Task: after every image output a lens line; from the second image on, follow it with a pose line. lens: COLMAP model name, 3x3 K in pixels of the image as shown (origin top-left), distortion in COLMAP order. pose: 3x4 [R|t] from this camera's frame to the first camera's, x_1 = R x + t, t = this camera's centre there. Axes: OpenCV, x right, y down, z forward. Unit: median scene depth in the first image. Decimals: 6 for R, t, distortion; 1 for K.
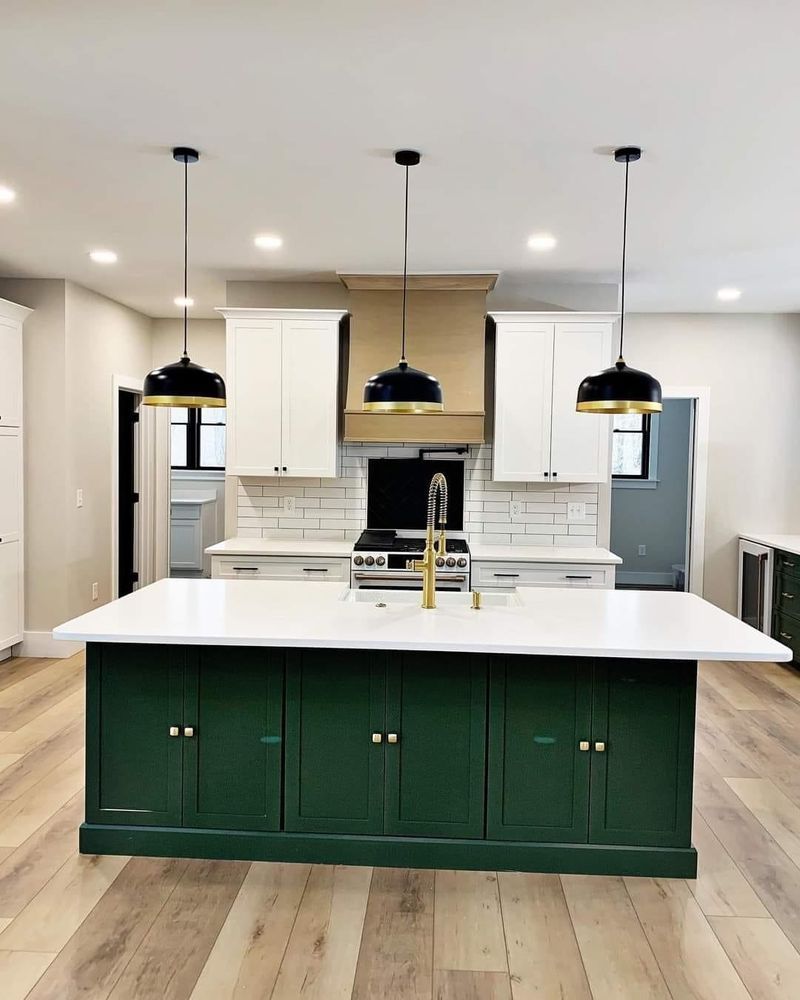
lens RADIAL K [[808.3, 0, 401.2], [0, 808.3, 500.8], [0, 0, 1]] dist [0.005961, -0.002841]
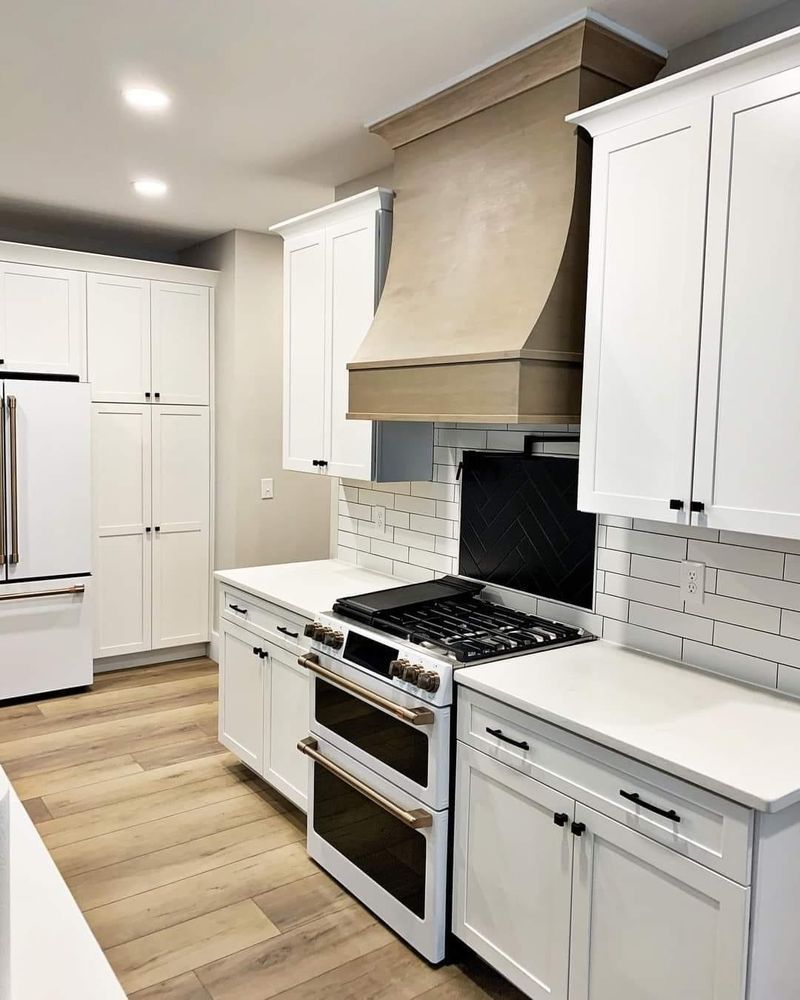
lens RADIAL K [[808.3, 0, 399.0], [0, 808.3, 493.1], [0, 0, 1]] dist [0.005961, -0.002841]
pose [[0.627548, 0.070214, -0.775405, 0.366912], [-0.061790, 0.997275, 0.040297, -0.042648], [0.776122, 0.022624, 0.630177, 0.614997]]
